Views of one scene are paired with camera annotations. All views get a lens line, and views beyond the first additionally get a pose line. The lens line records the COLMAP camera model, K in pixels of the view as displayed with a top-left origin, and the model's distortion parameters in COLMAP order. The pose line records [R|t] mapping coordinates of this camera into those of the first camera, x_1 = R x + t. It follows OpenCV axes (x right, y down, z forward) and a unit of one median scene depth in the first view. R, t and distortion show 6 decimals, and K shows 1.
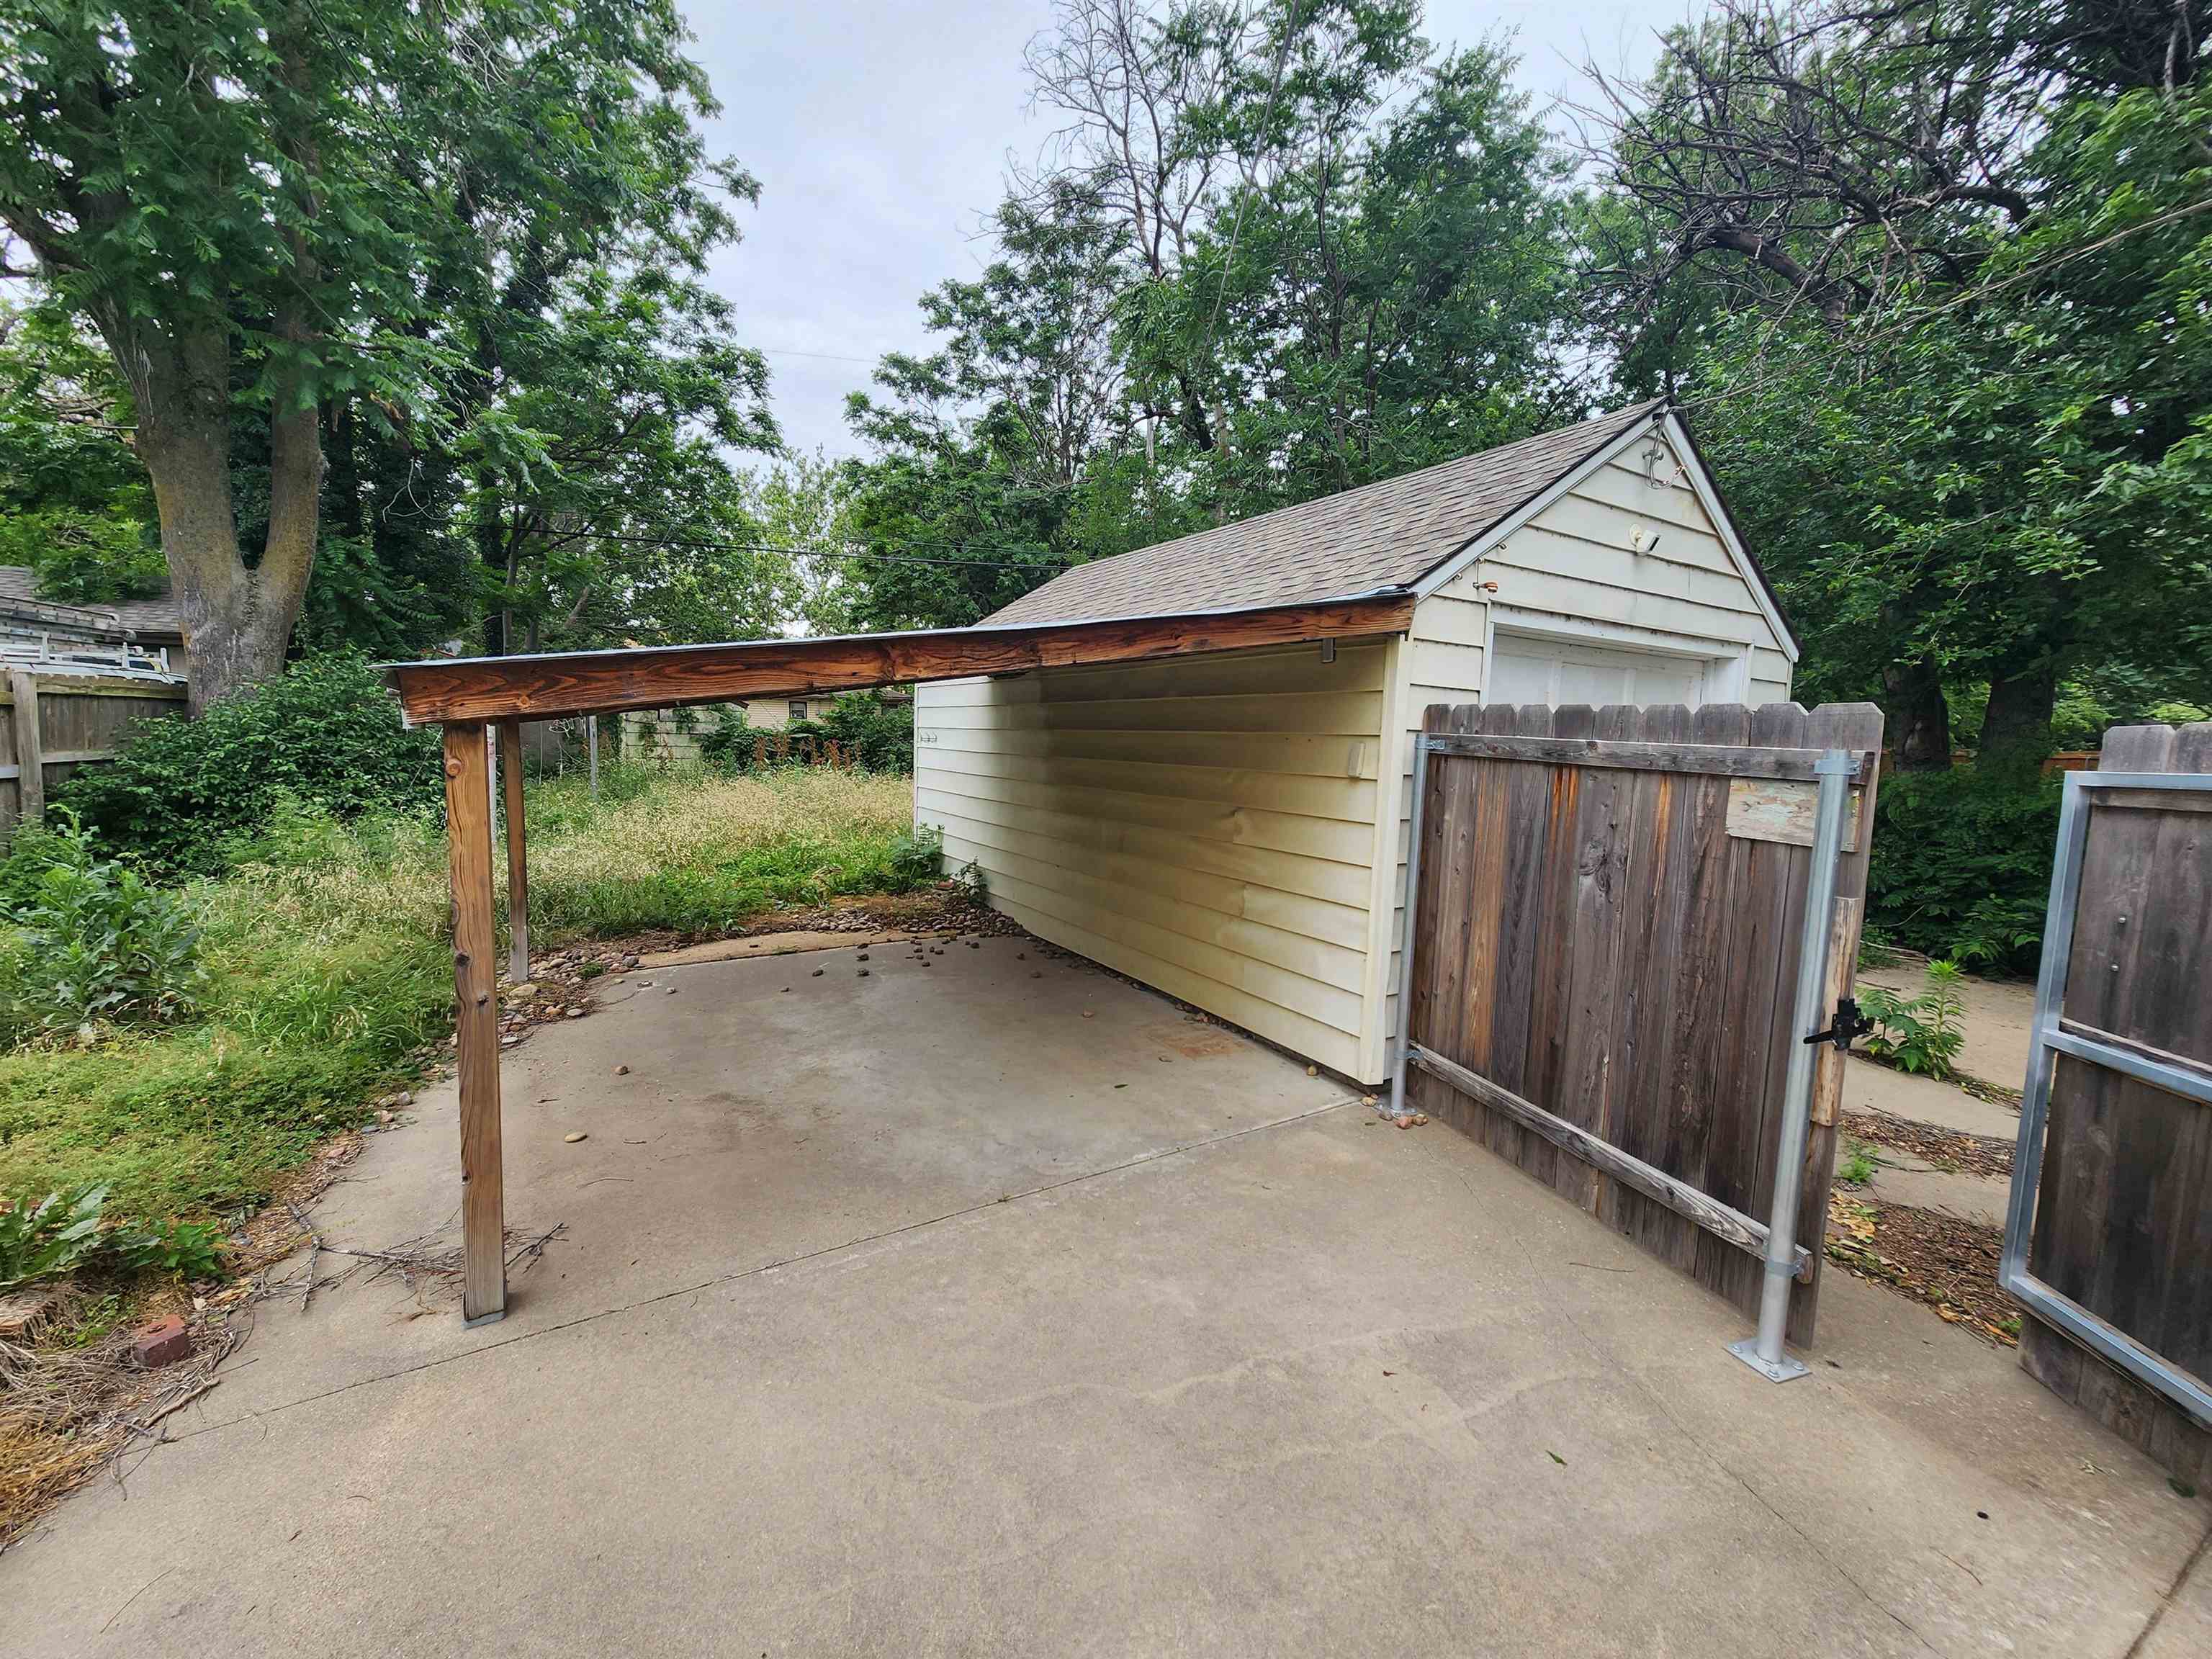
lens RADIAL K [[888.3, 0, 1107.1], [0, 888.3, 830.8], [0, 0, 1]] dist [-0.000327, 0.000037]
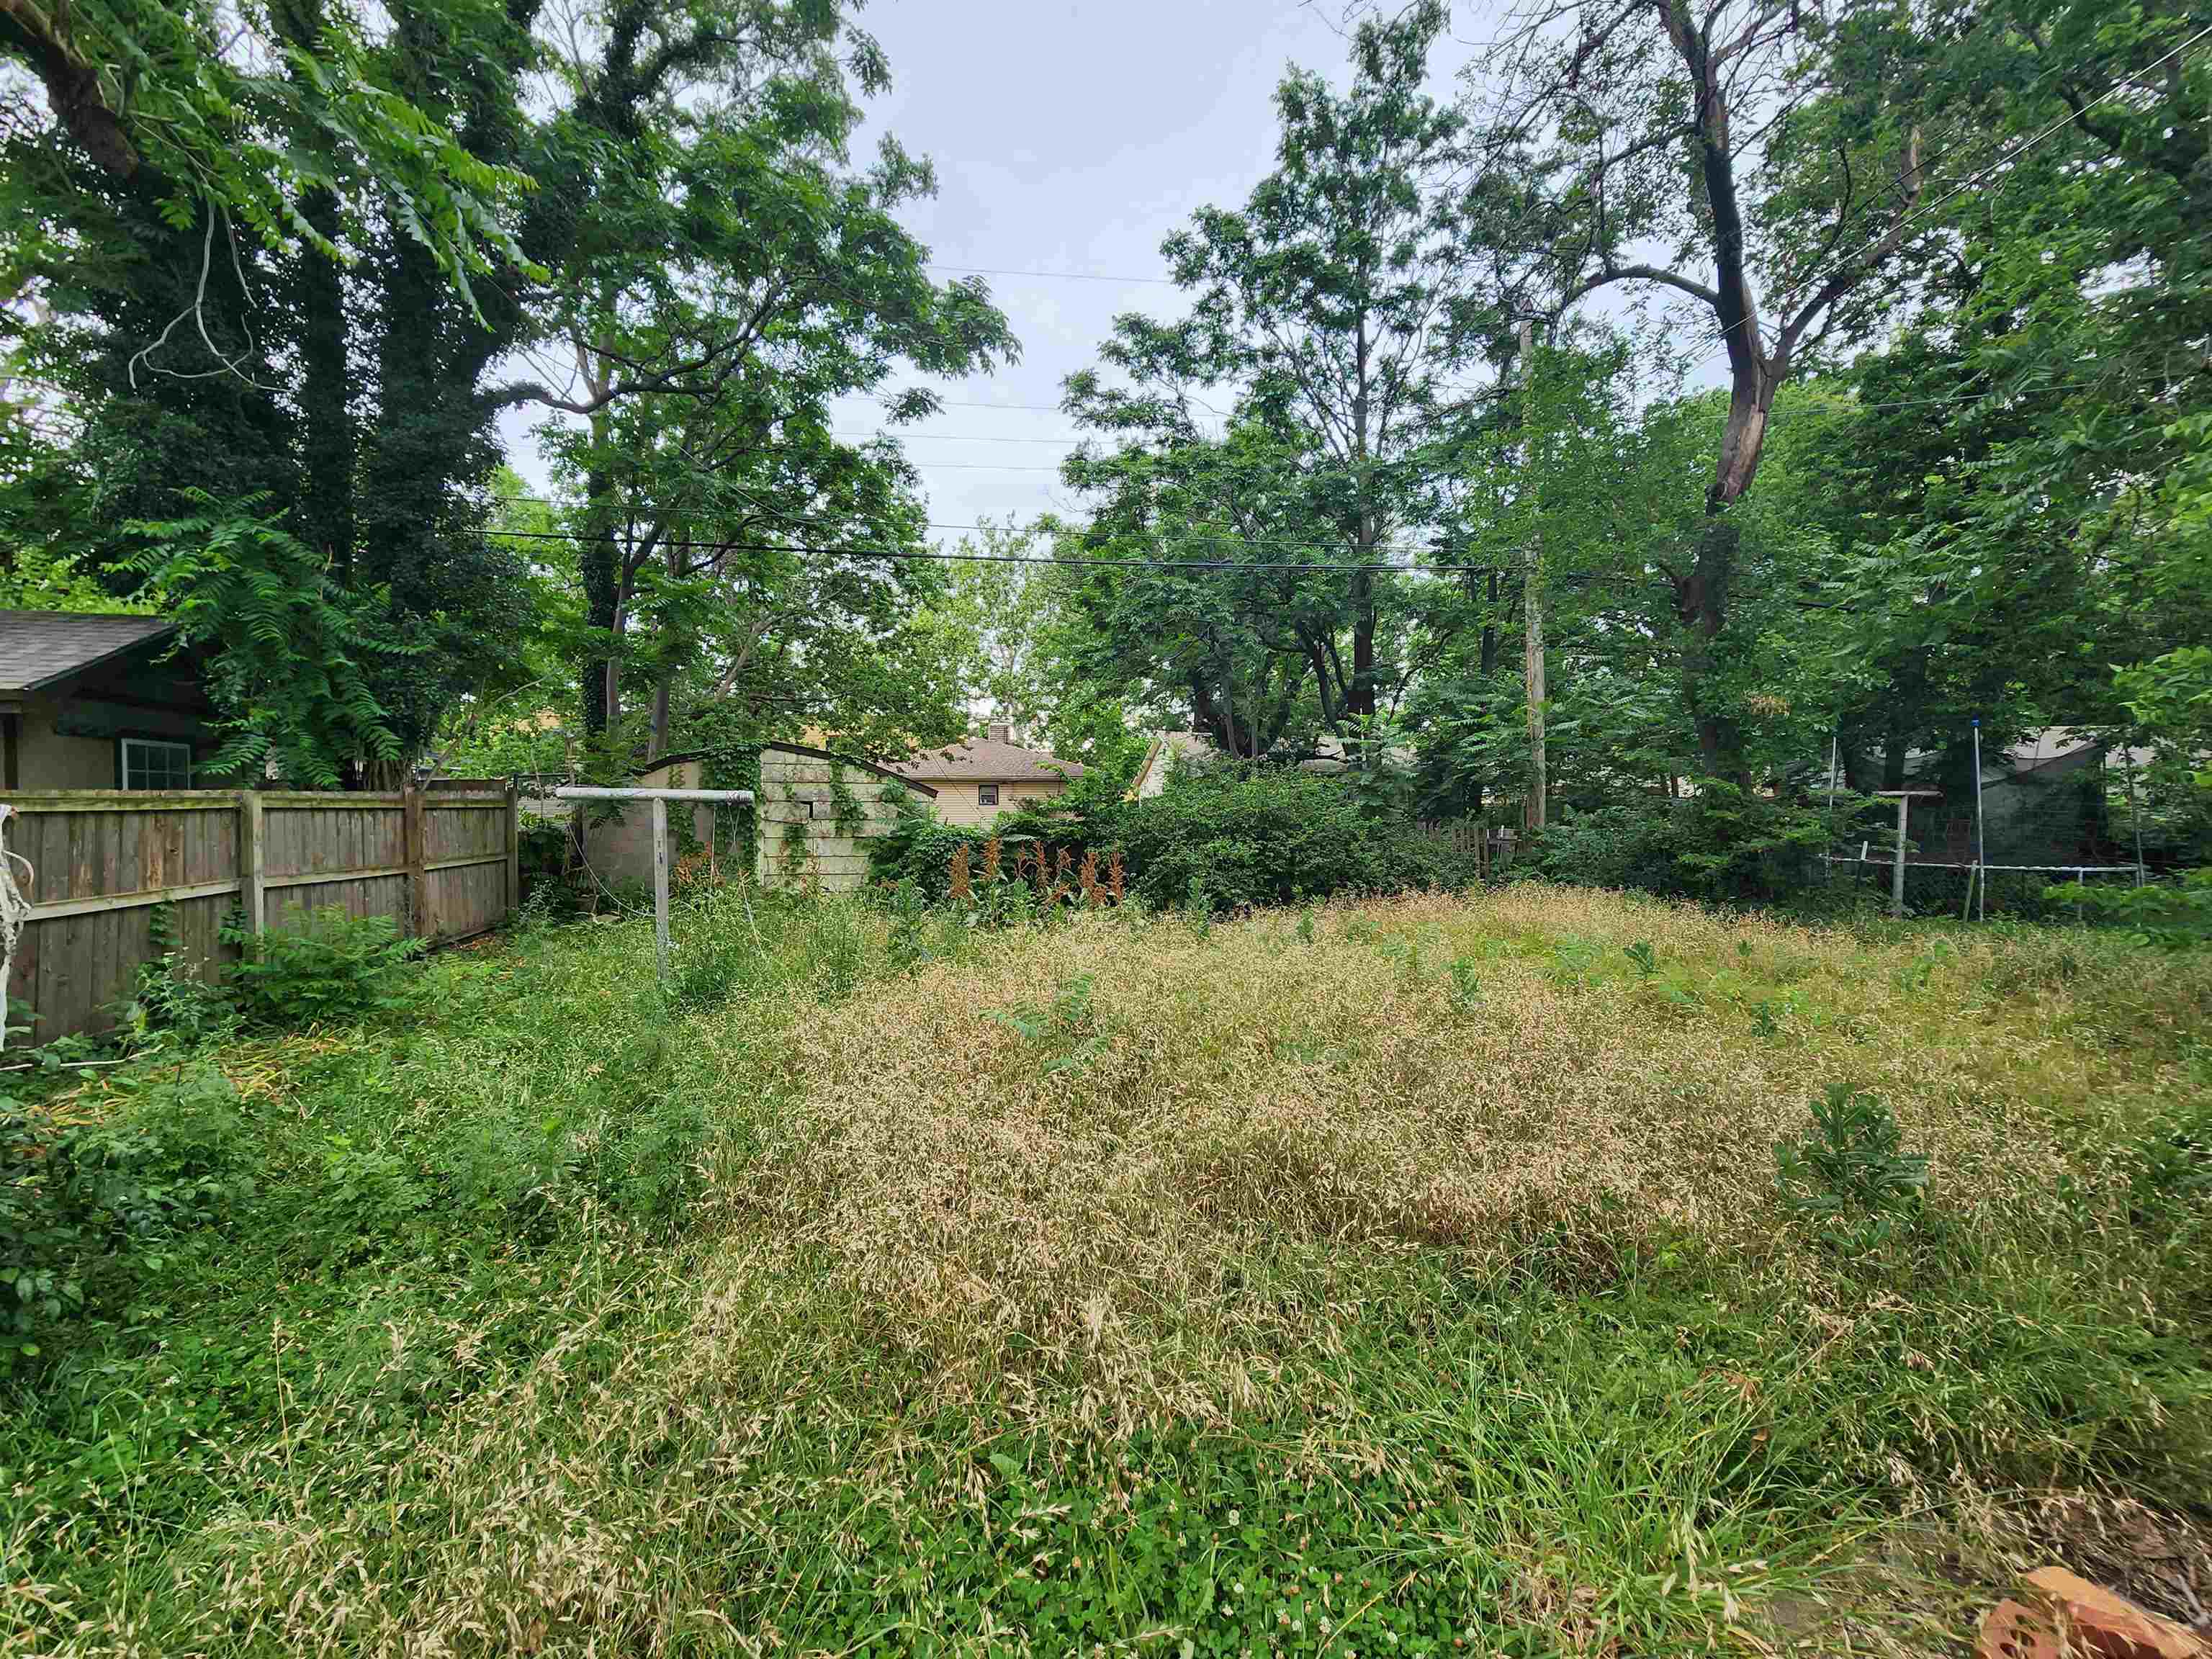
lens RADIAL K [[888.3, 0, 1105.5], [0, 888.3, 819.6], [0, 0, 1]] dist [-0.000327, 0.000037]
pose [[0.982394, -0.024083, -0.185263, -0.130263], [0.005227, 0.994811, -0.101602, -0.043534], [0.186749, 0.098845, 0.977422, 0.309983]]
